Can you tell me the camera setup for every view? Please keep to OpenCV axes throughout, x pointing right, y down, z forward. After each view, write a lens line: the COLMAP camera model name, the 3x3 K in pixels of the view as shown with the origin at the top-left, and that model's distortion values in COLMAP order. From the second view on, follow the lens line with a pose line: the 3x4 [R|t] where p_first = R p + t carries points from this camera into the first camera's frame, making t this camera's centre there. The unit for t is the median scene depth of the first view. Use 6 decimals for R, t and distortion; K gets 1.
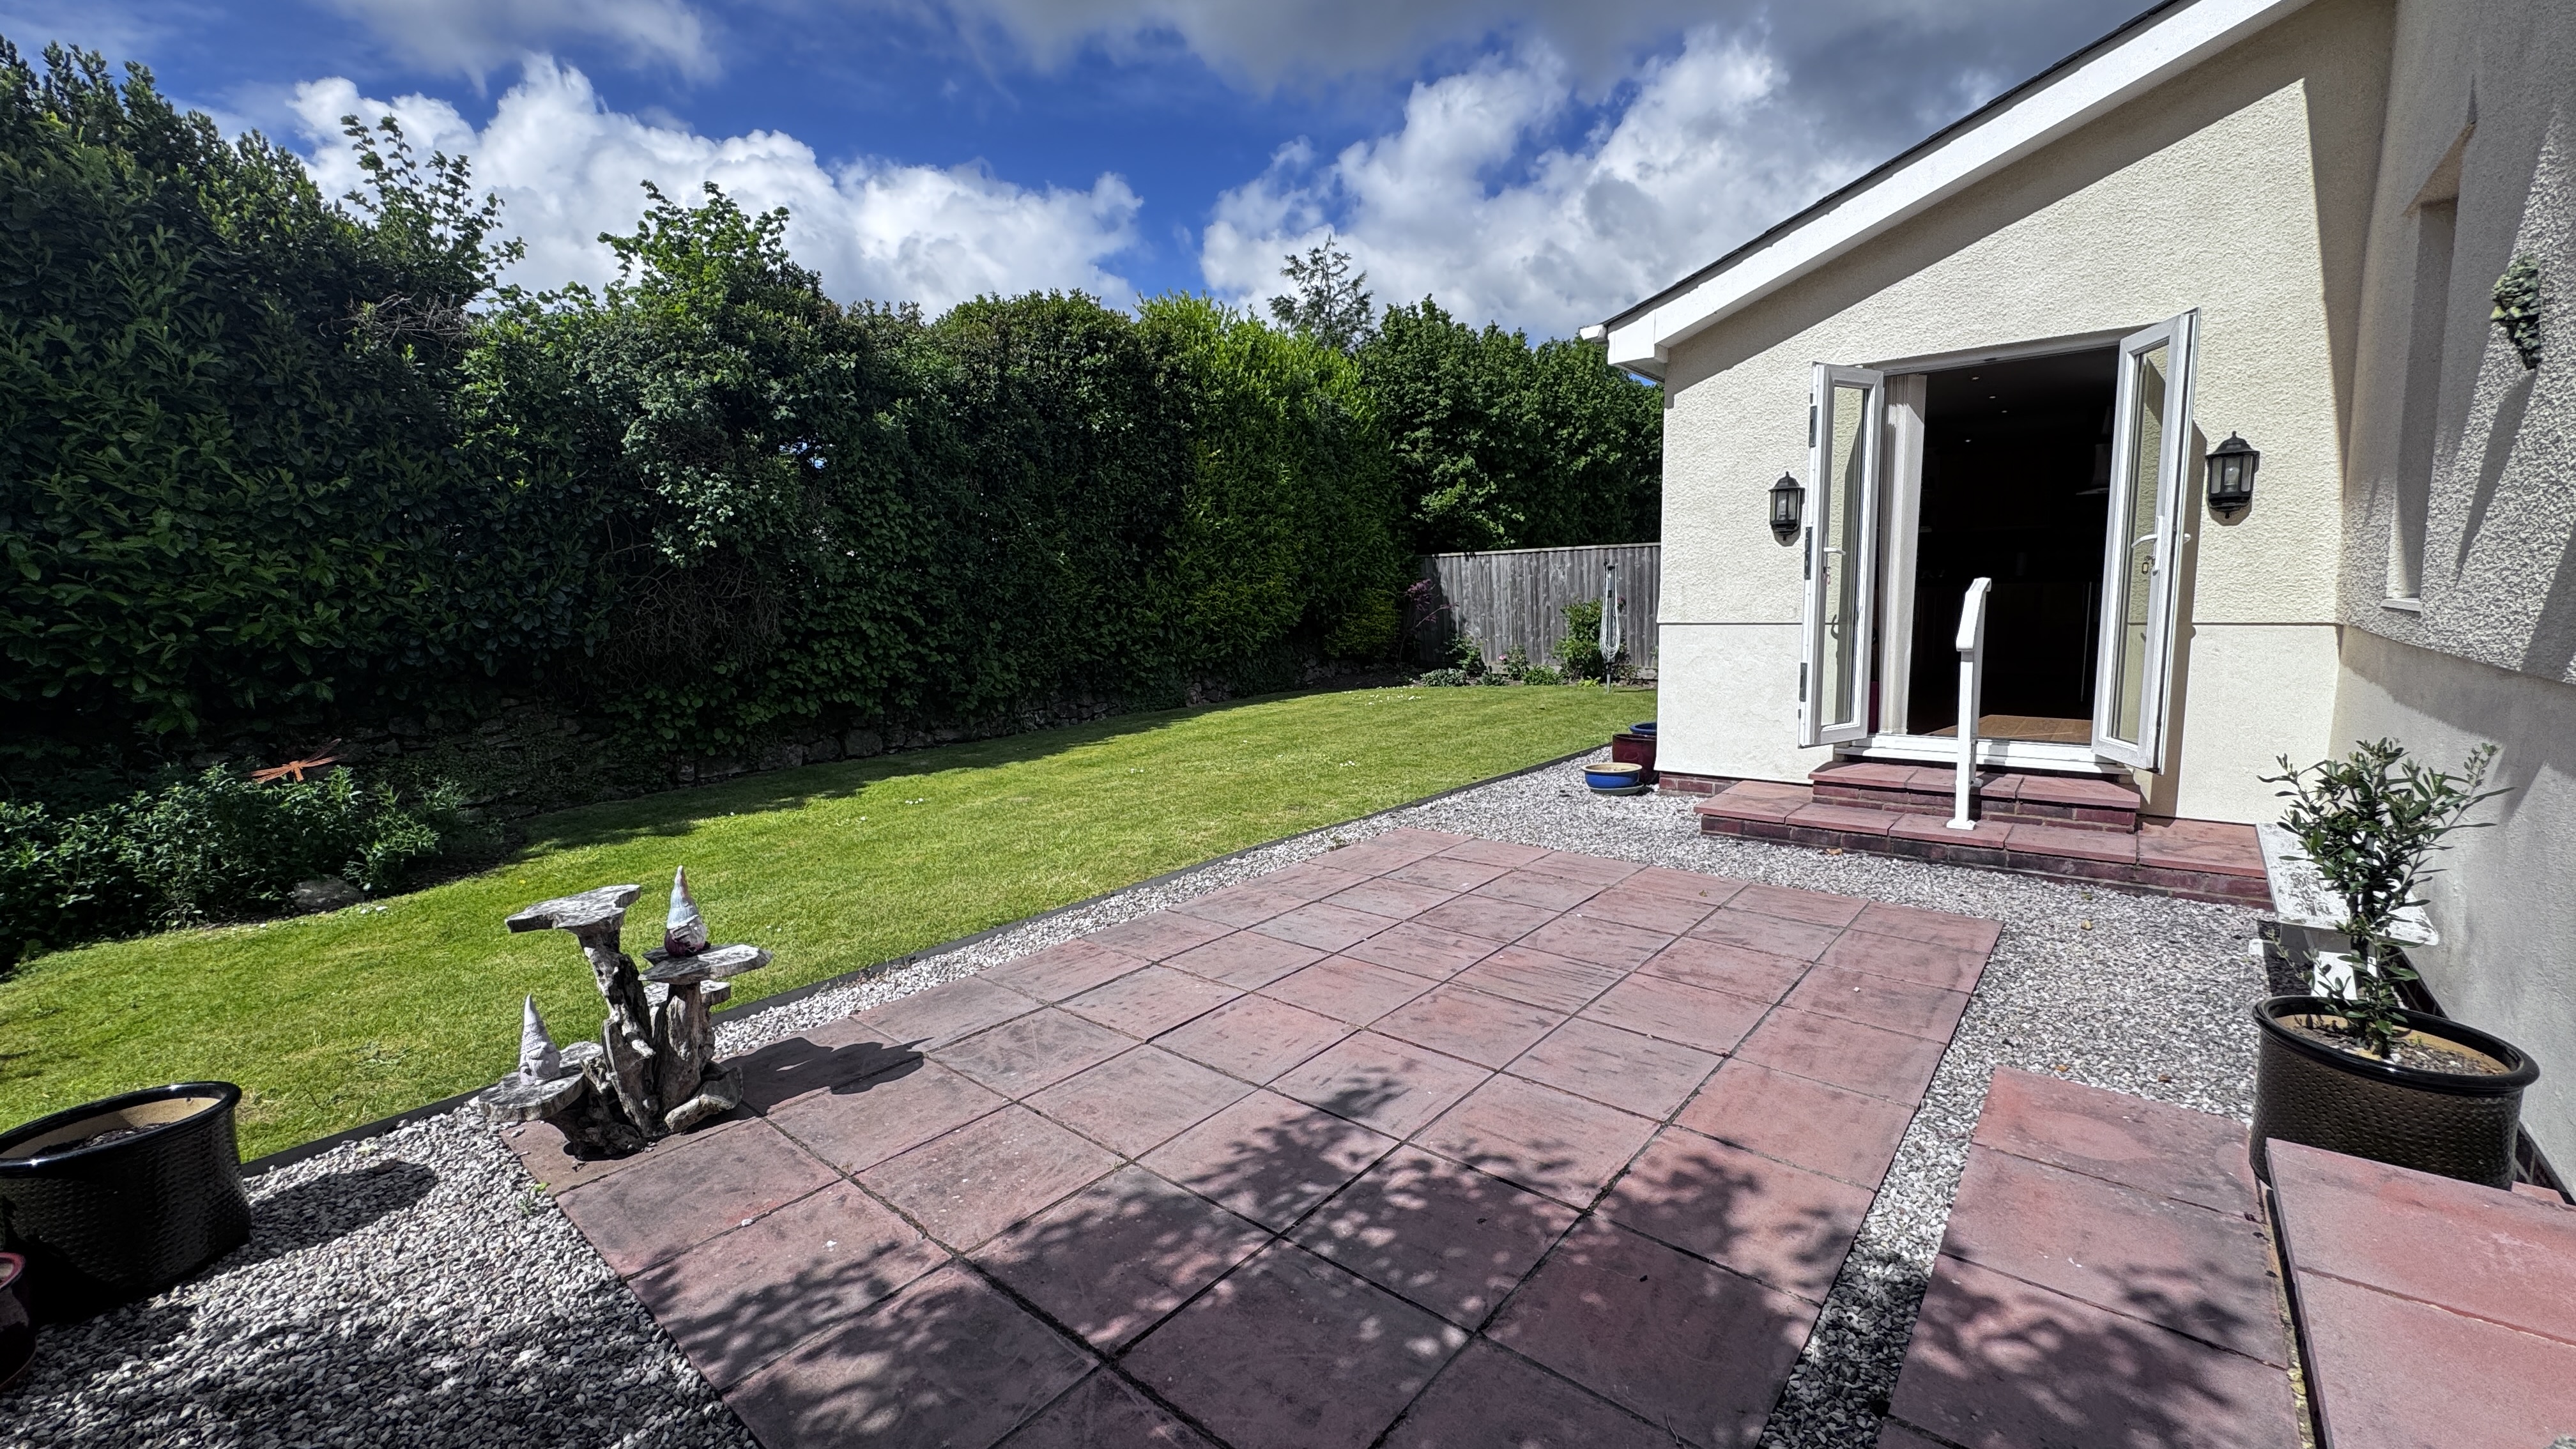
lens RADIAL K [[1026.7, 0, 1288.0], [0, 1026.7, 724.5], [0, 0, 1]] dist [-0.018909, -0.000051]
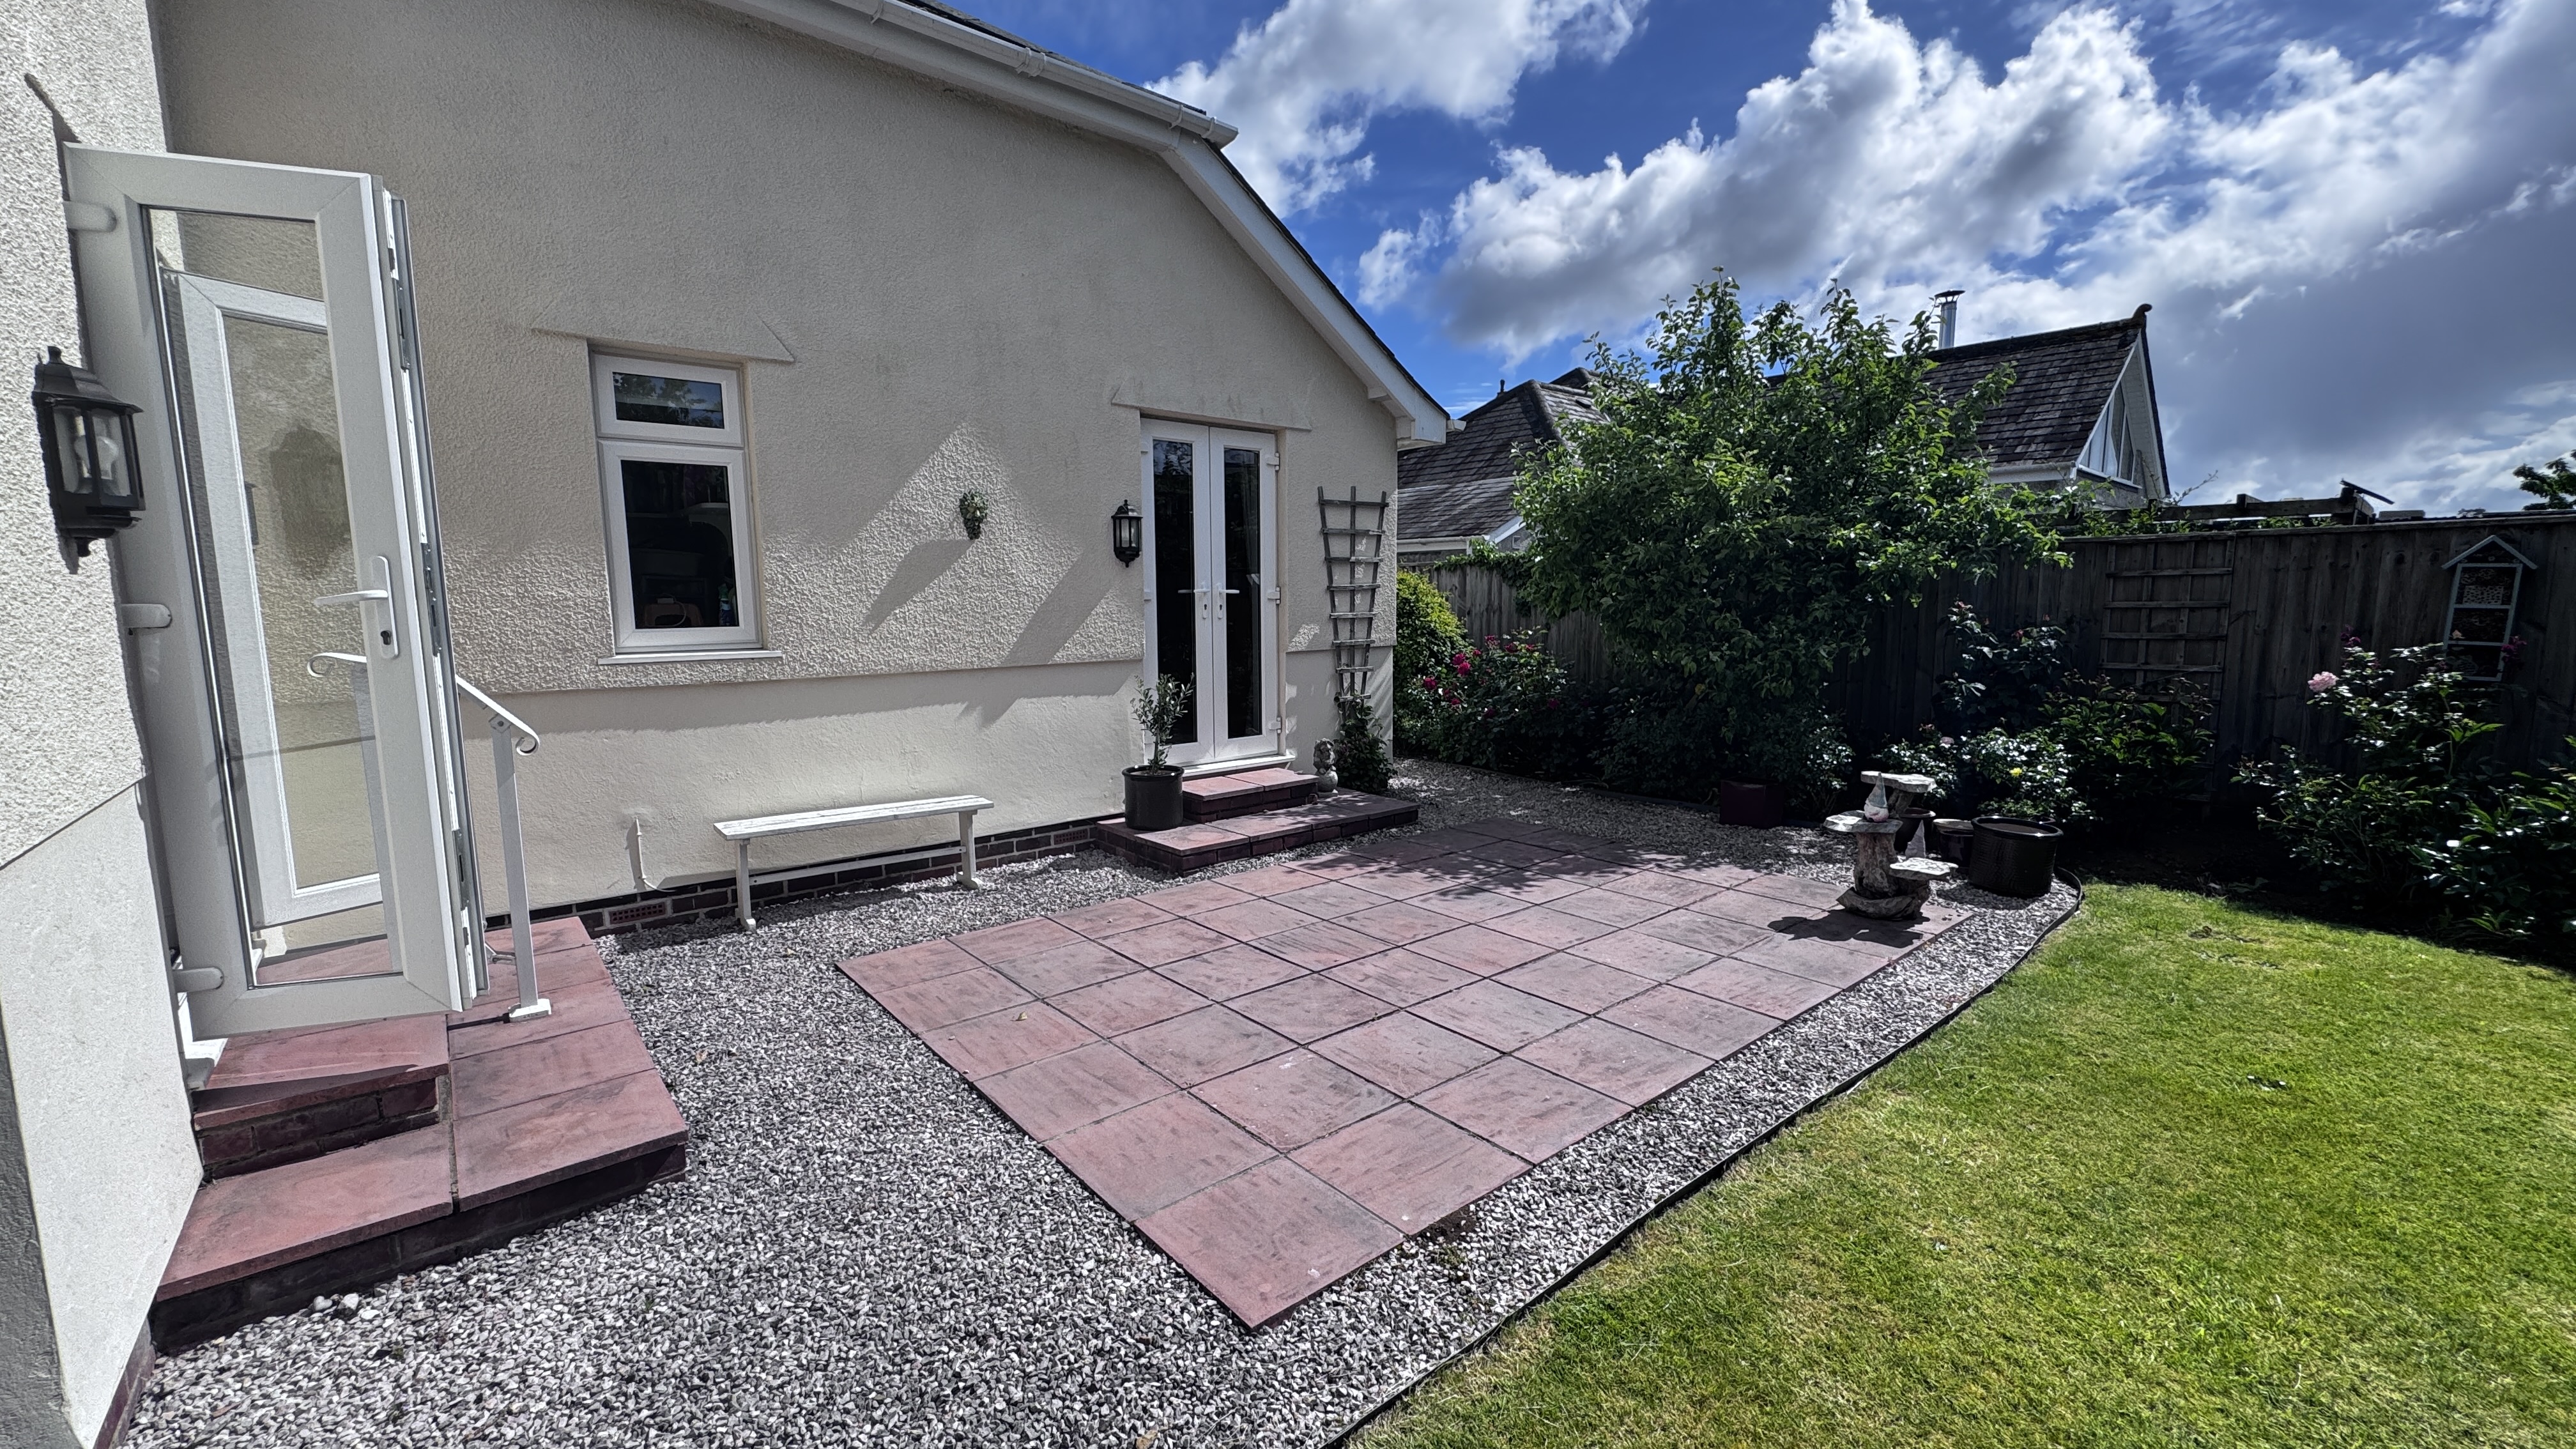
lens RADIAL K [[1031.6, 0, 1287.3], [0, 1031.6, 720.8], [0, 0, 1]] dist [-0.001815, 0.000056]
pose [[-0.983386, 0.006713, 0.181404, 0.053272], [0.050967, 0.969330, 0.240421, -0.287799], [-0.174227, 0.245672, -0.953567, 1.940070]]
